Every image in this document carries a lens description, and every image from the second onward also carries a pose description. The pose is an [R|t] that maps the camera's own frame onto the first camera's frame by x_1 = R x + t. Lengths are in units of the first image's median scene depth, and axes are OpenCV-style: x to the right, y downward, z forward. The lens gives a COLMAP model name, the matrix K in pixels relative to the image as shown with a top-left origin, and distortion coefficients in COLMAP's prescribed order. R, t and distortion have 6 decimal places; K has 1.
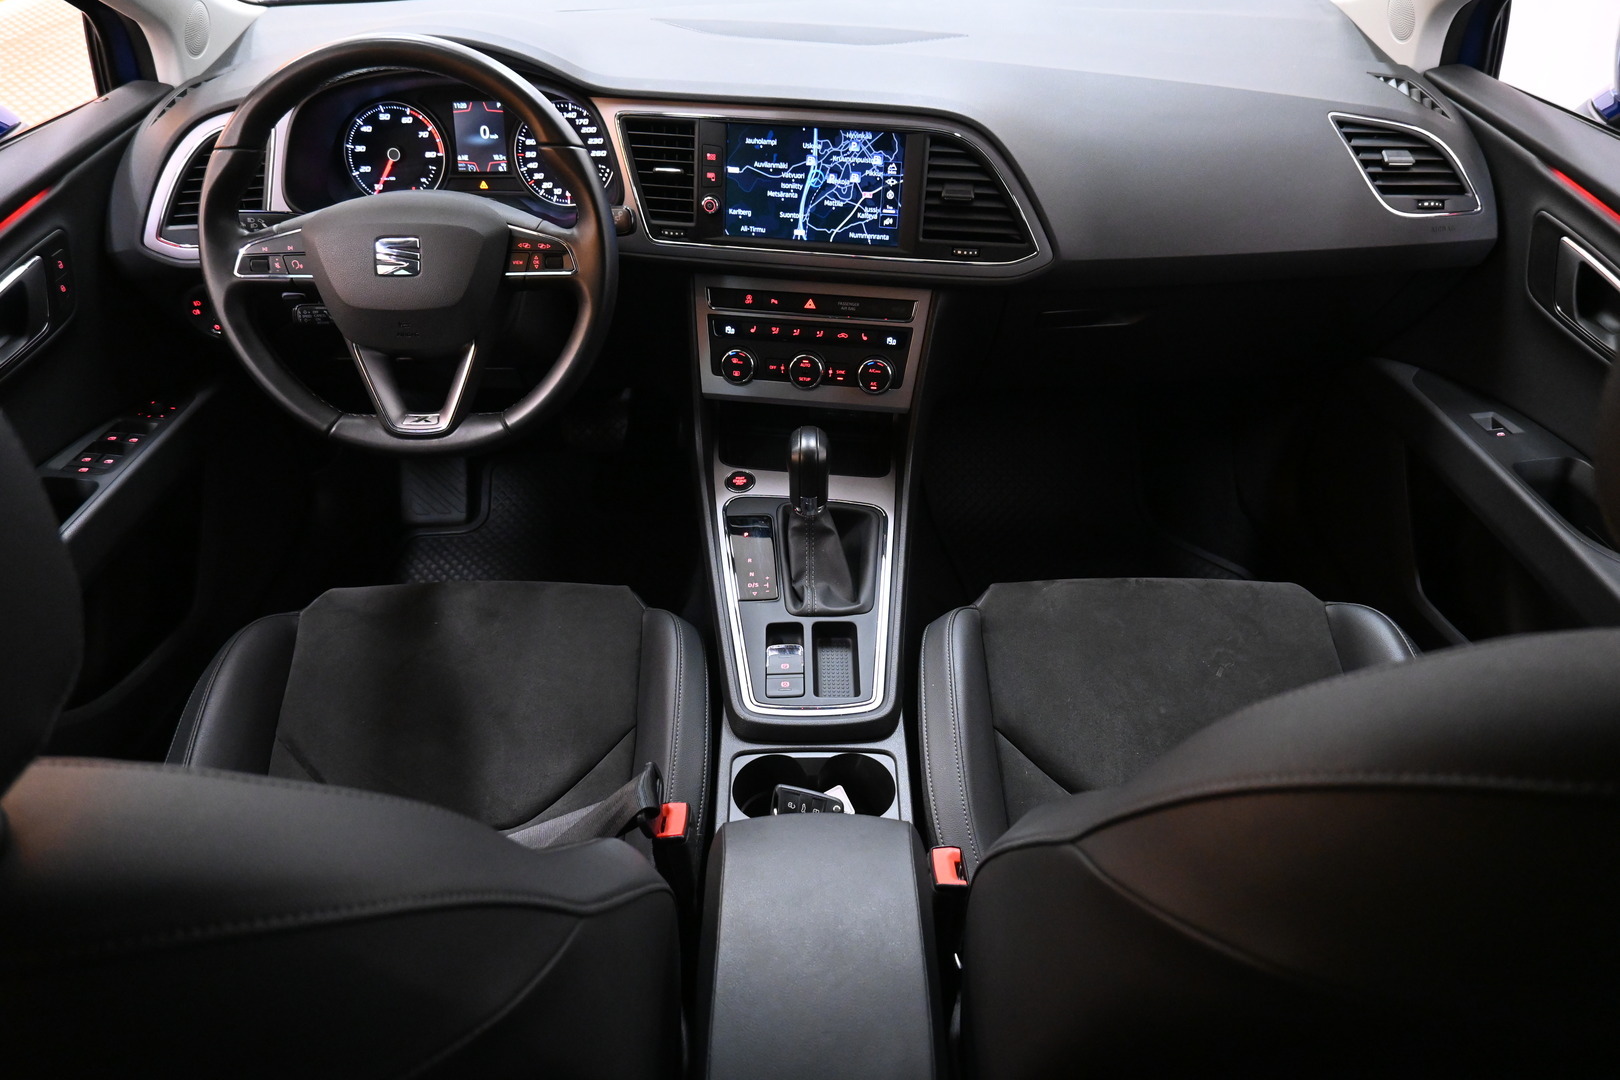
lens RADIAL K [[1096.2, 0, 812.6], [0, 1096.2, 548.8], [0, 0, 1]] dist [-0.001304, -0.005549]
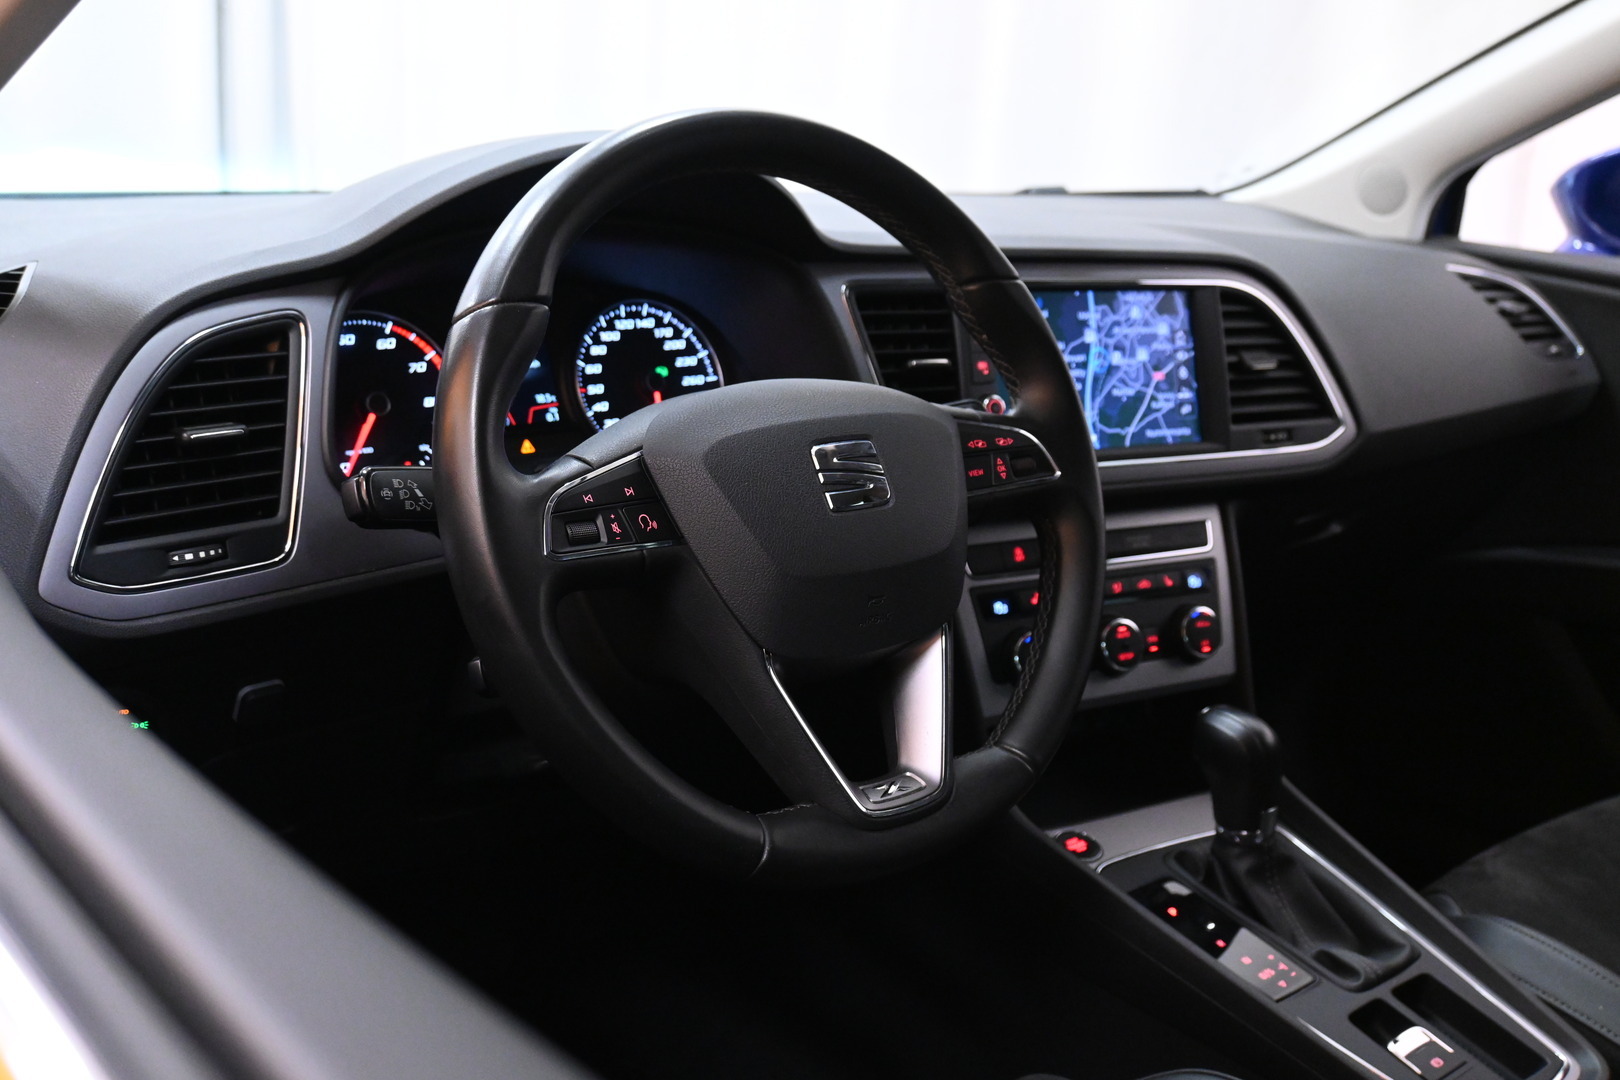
lens RADIAL K [[1585.7, 0, 812.2], [0, 1585.7, 549.9], [0, 0, 1]] dist [-0.002052, 0.000000]
pose [[0.784571, -0.128566, 0.606564, -0.745867], [0.345283, 0.903139, -0.255185, -0.040232], [-0.515003, 0.409647, 0.752968, 0.393745]]
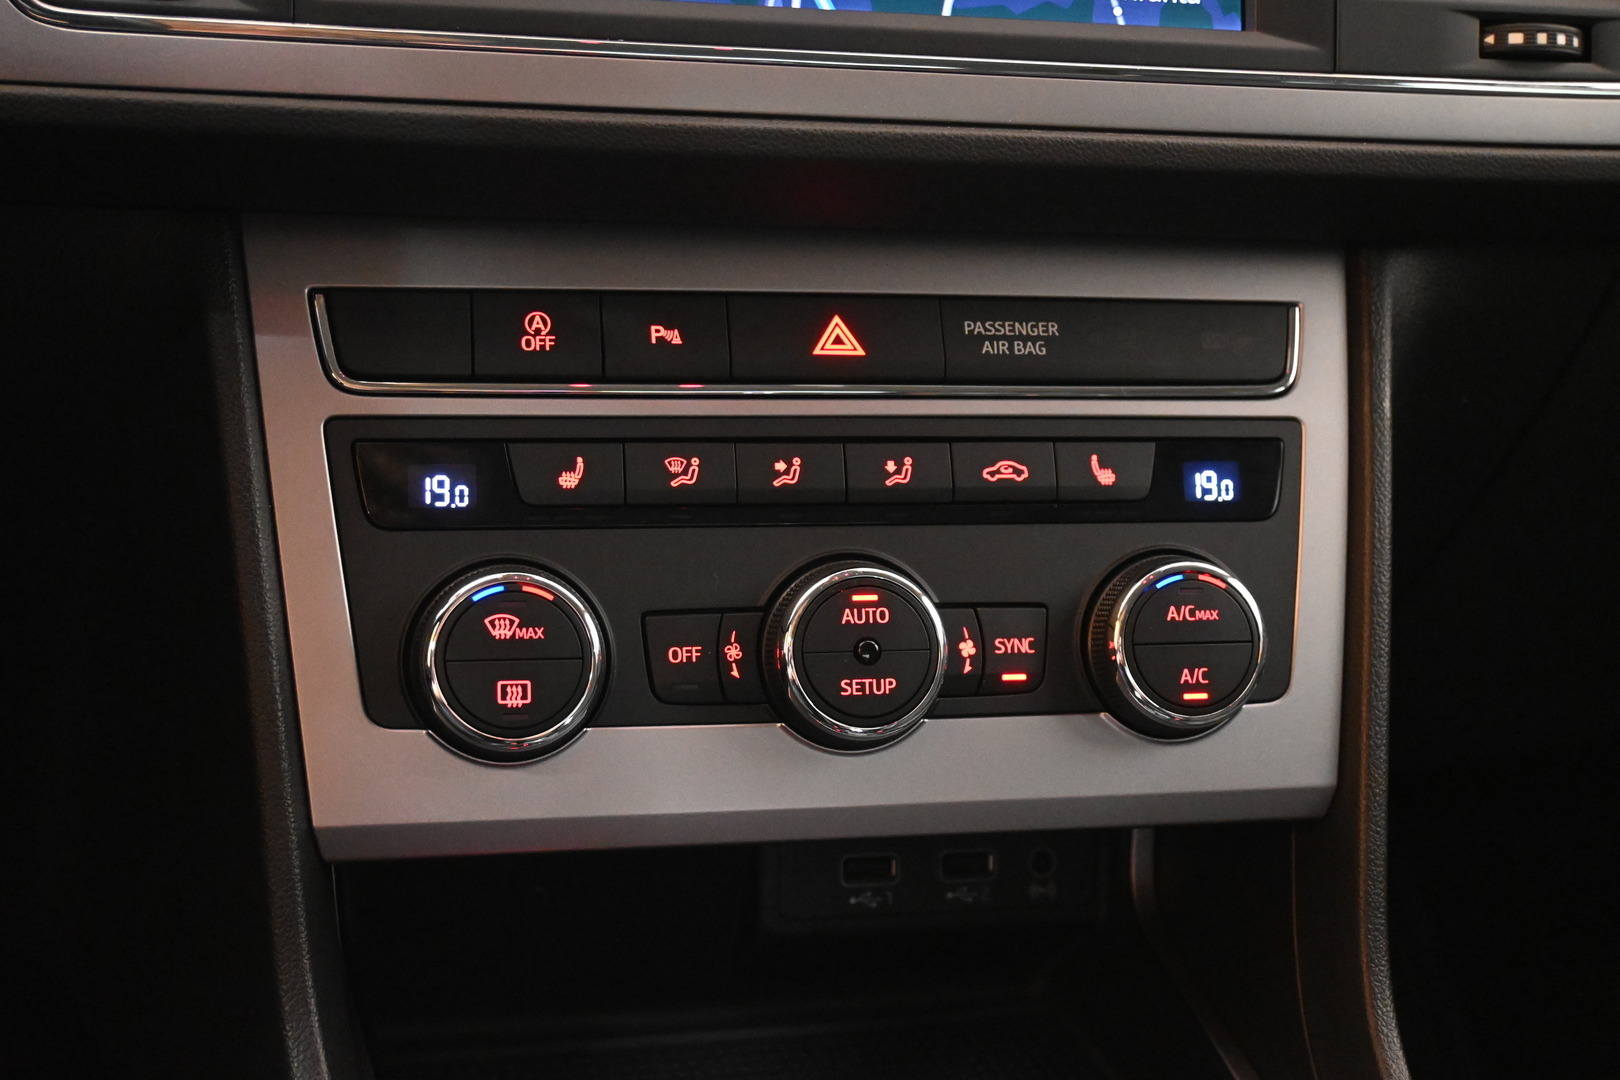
lens RADIAL K [[2096.7, 0, 802.1], [0, 2096.7, 537.6], [0, 0, 1]] dist [0.000379, 0.000000]
pose [[0.937696, -0.053392, 0.343330, -0.155165], [0.180658, 0.918974, -0.350500, -0.052220], [-0.296798, 0.390688, 0.871363, 0.702993]]
